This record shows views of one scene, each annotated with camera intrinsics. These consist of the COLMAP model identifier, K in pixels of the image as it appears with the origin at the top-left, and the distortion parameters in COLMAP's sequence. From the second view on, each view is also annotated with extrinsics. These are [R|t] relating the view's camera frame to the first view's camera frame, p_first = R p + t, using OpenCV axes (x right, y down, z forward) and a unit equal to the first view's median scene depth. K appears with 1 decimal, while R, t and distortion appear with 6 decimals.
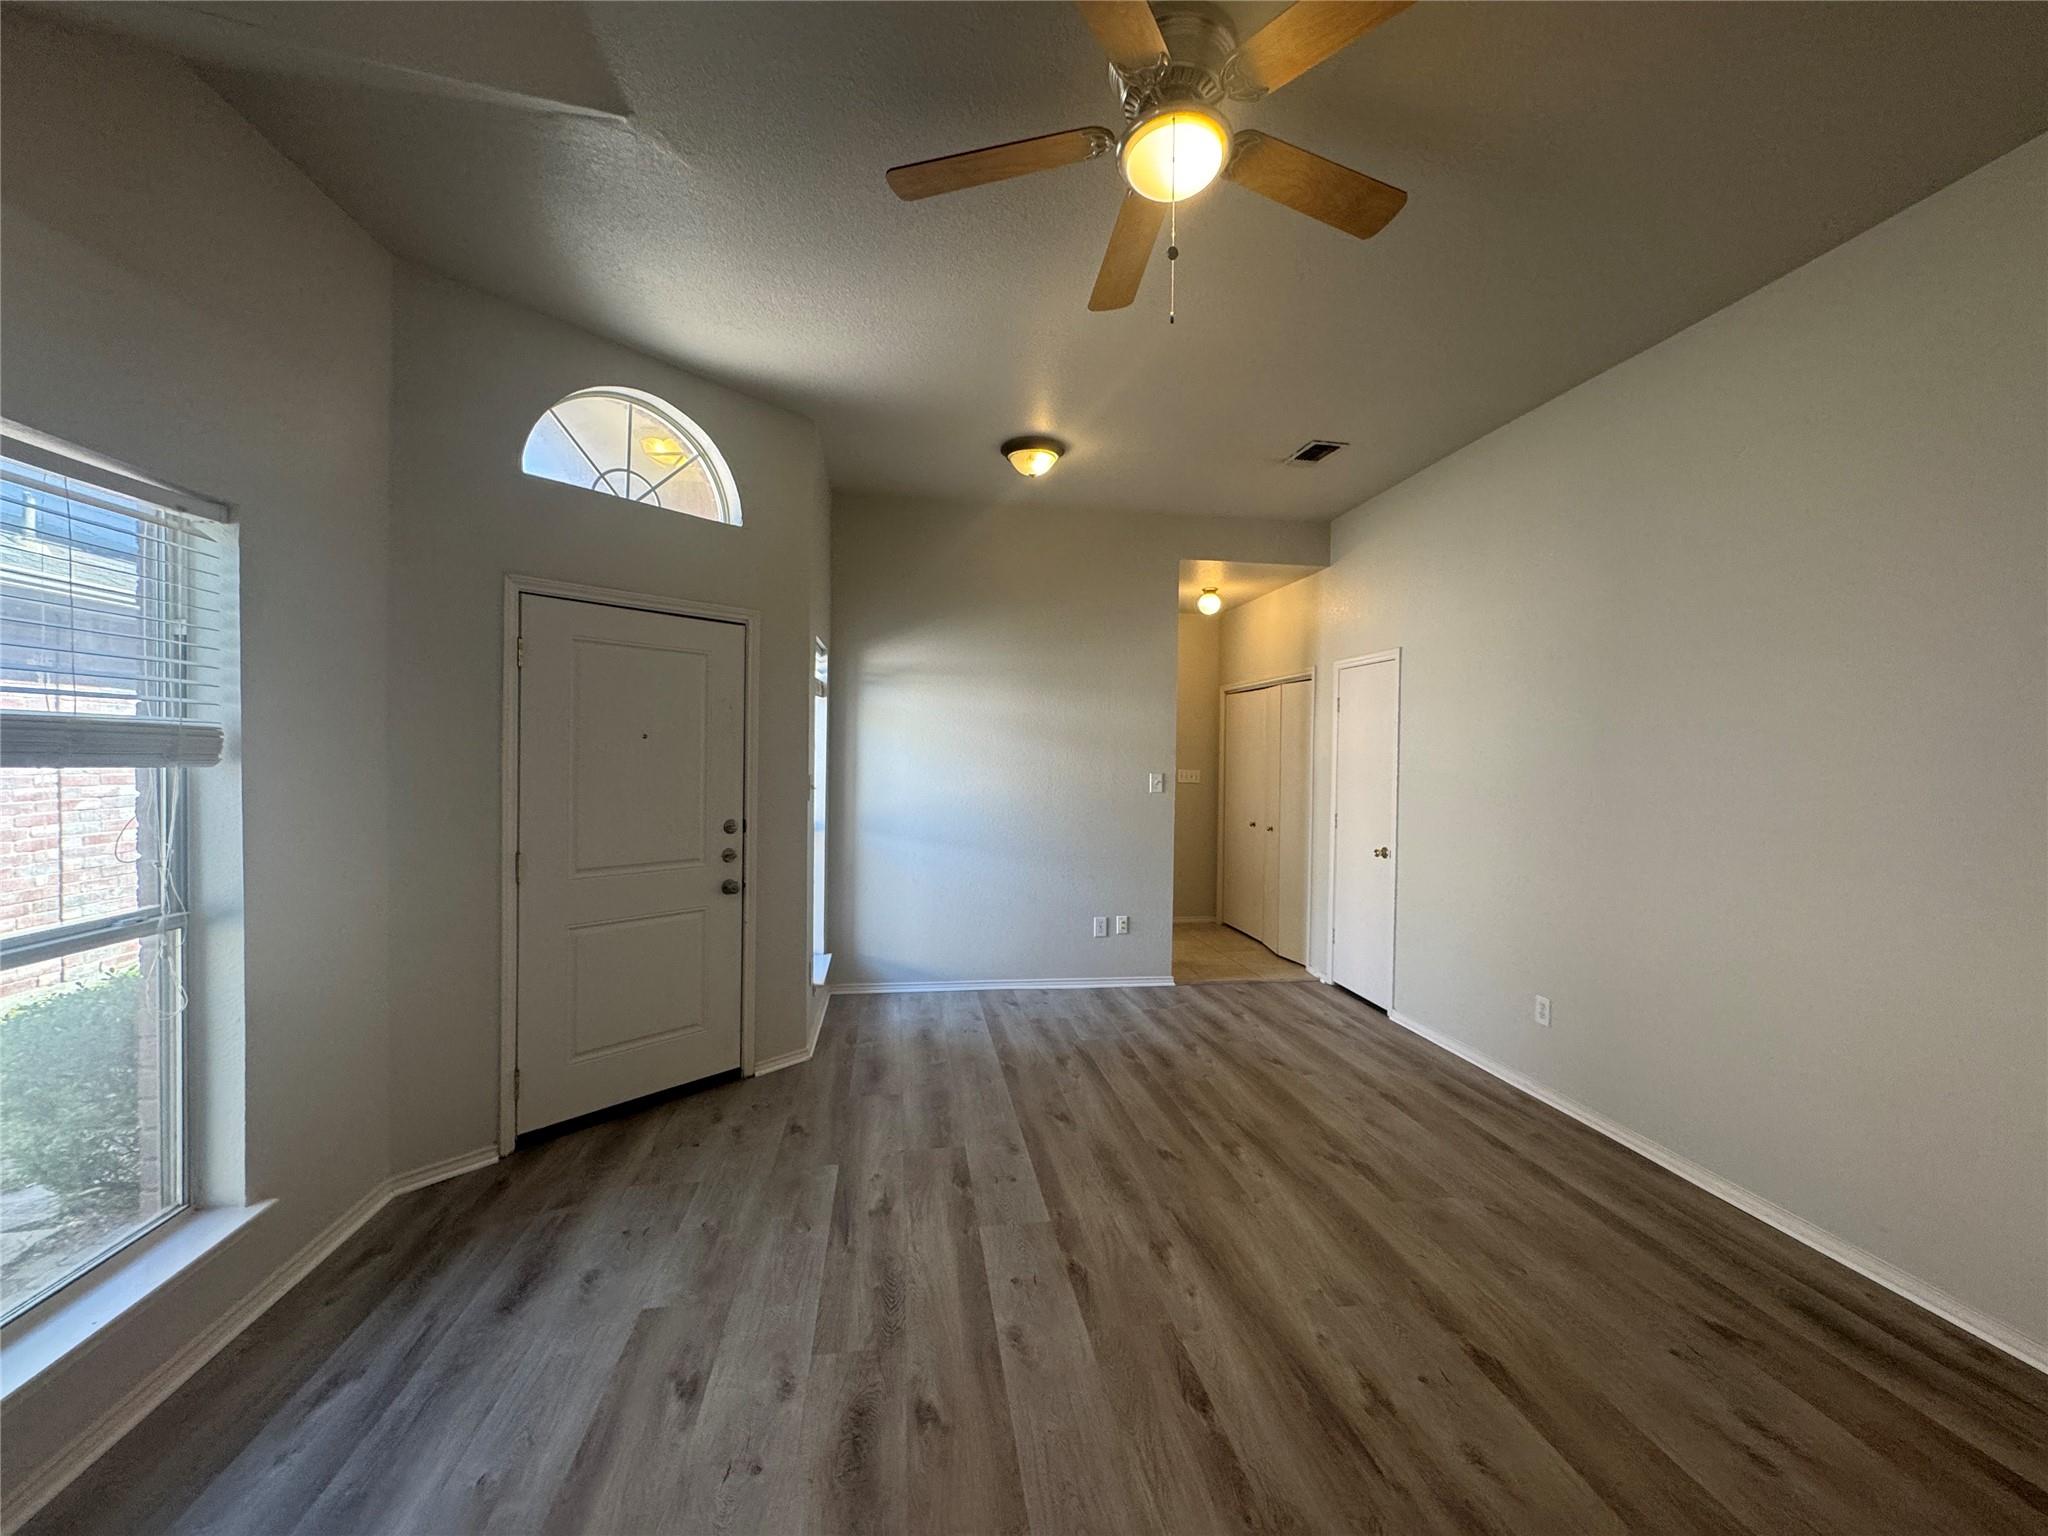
lens RADIAL K [[819.0, 0, 1024.0], [0, 819.0, 768.0], [0, 0, 1]] dist [-0.000630, 0.000018]
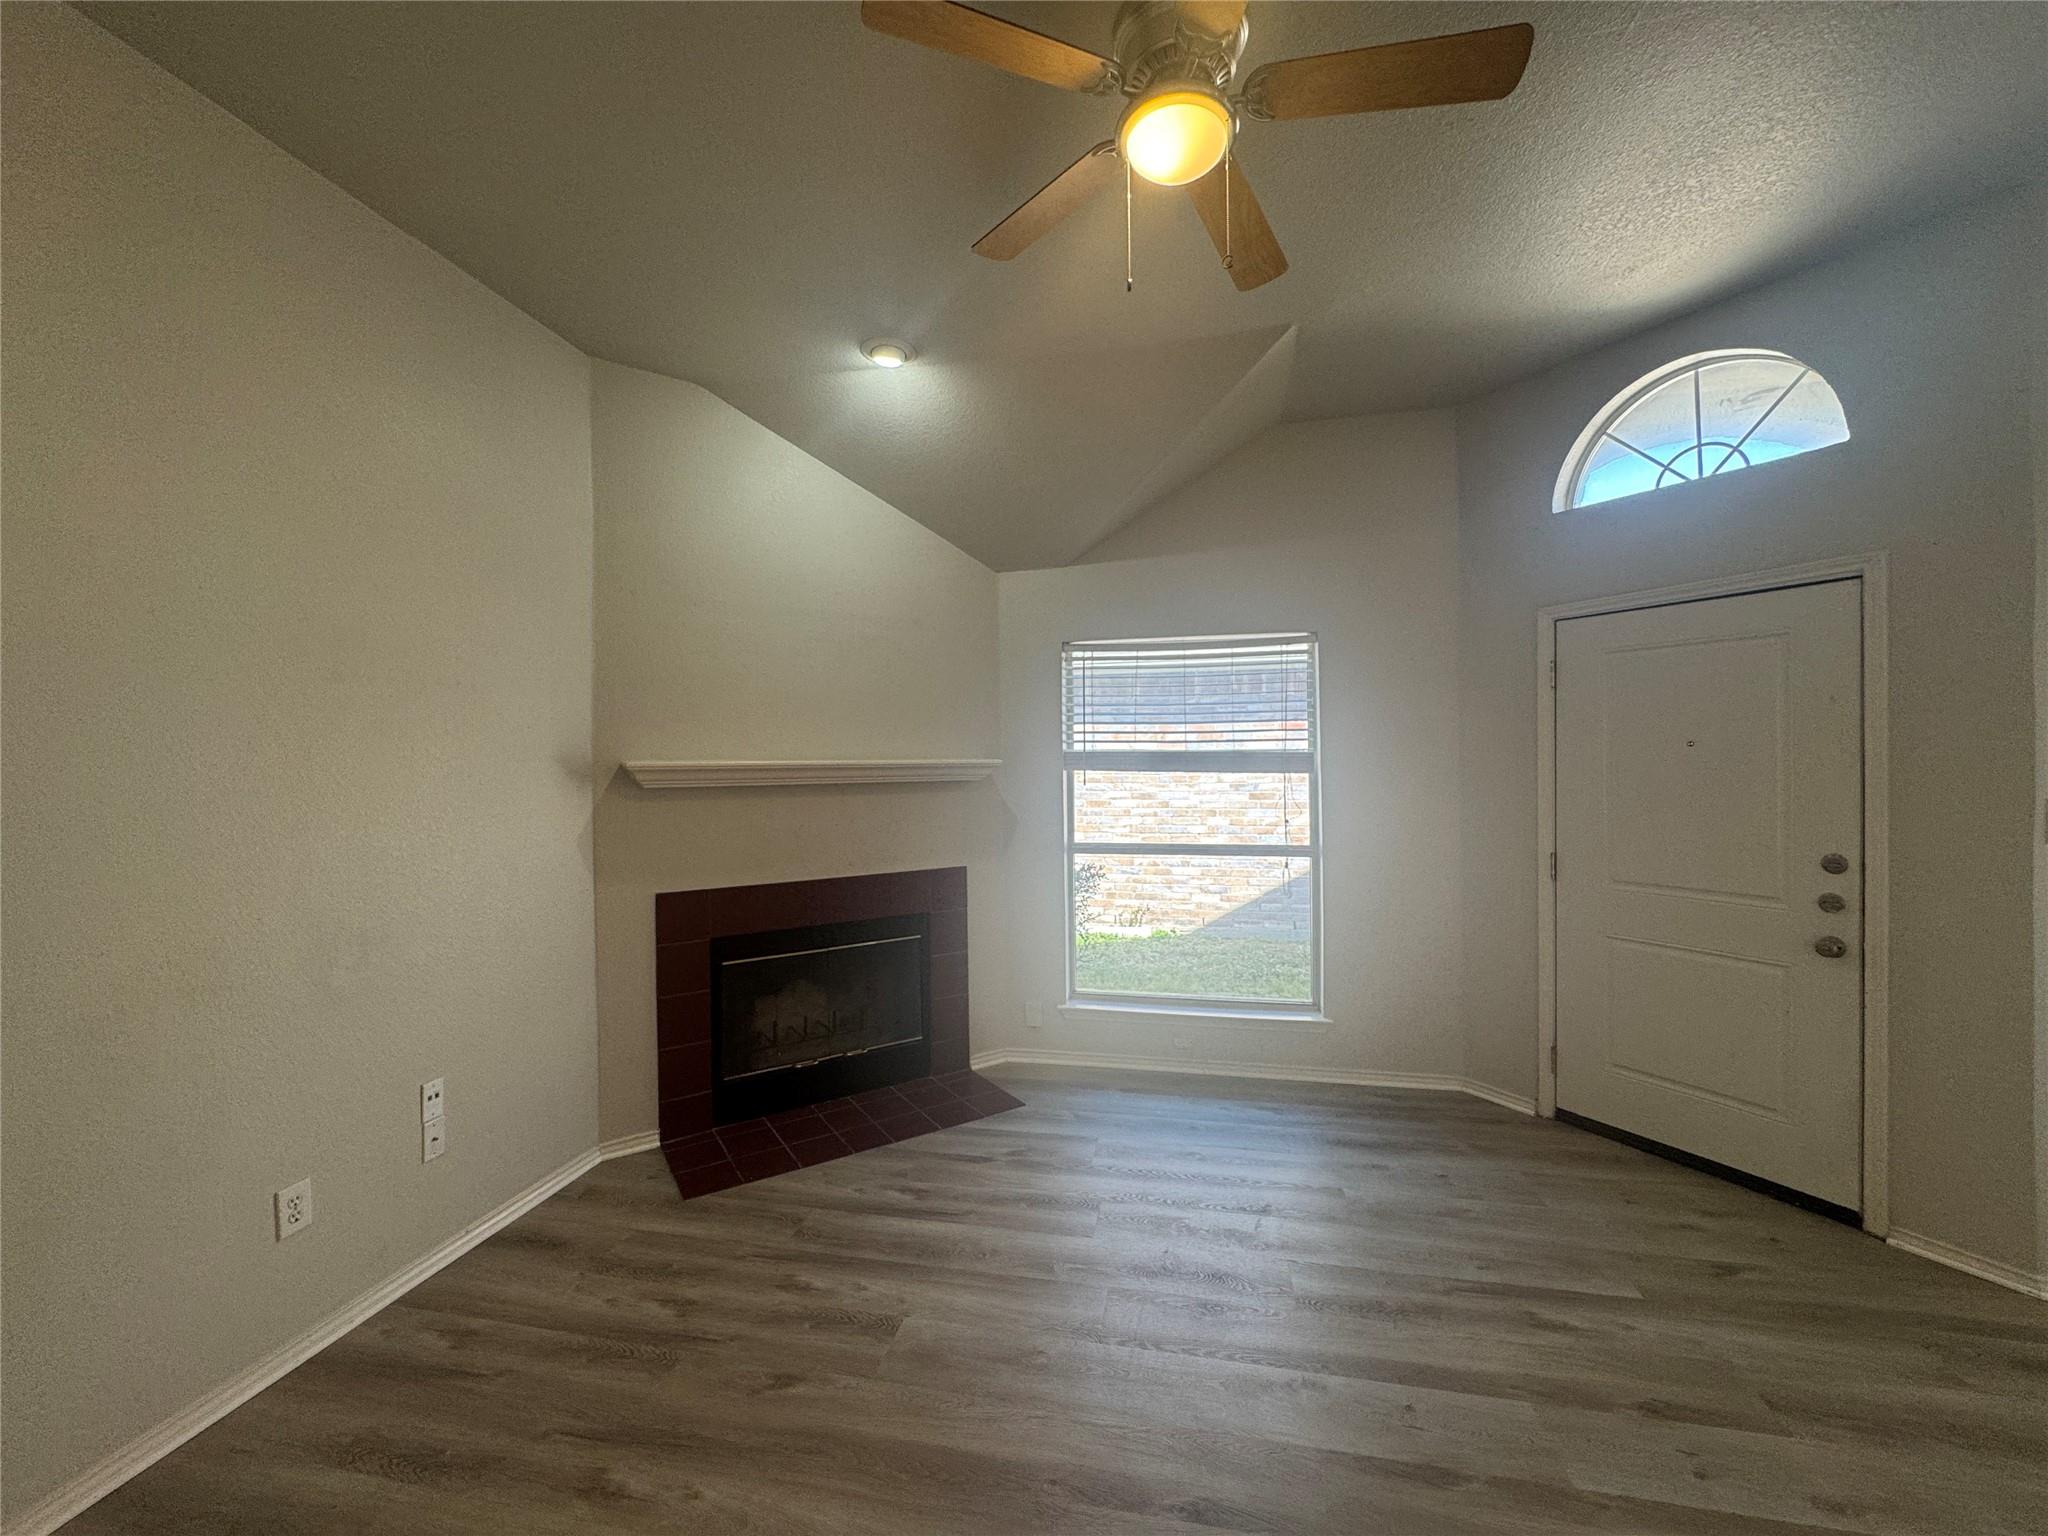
lens RADIAL K [[819.0, 0, 1024.0], [0, 819.0, 768.0], [0, 0, 1]] dist [-0.000630, 0.000018]
pose [[-0.356171, -0.003987, -0.934412, 0.625811], [-0.011250, 0.999937, 0.000021, -0.005054], [0.934353, 0.010520, -0.356194, 0.649660]]
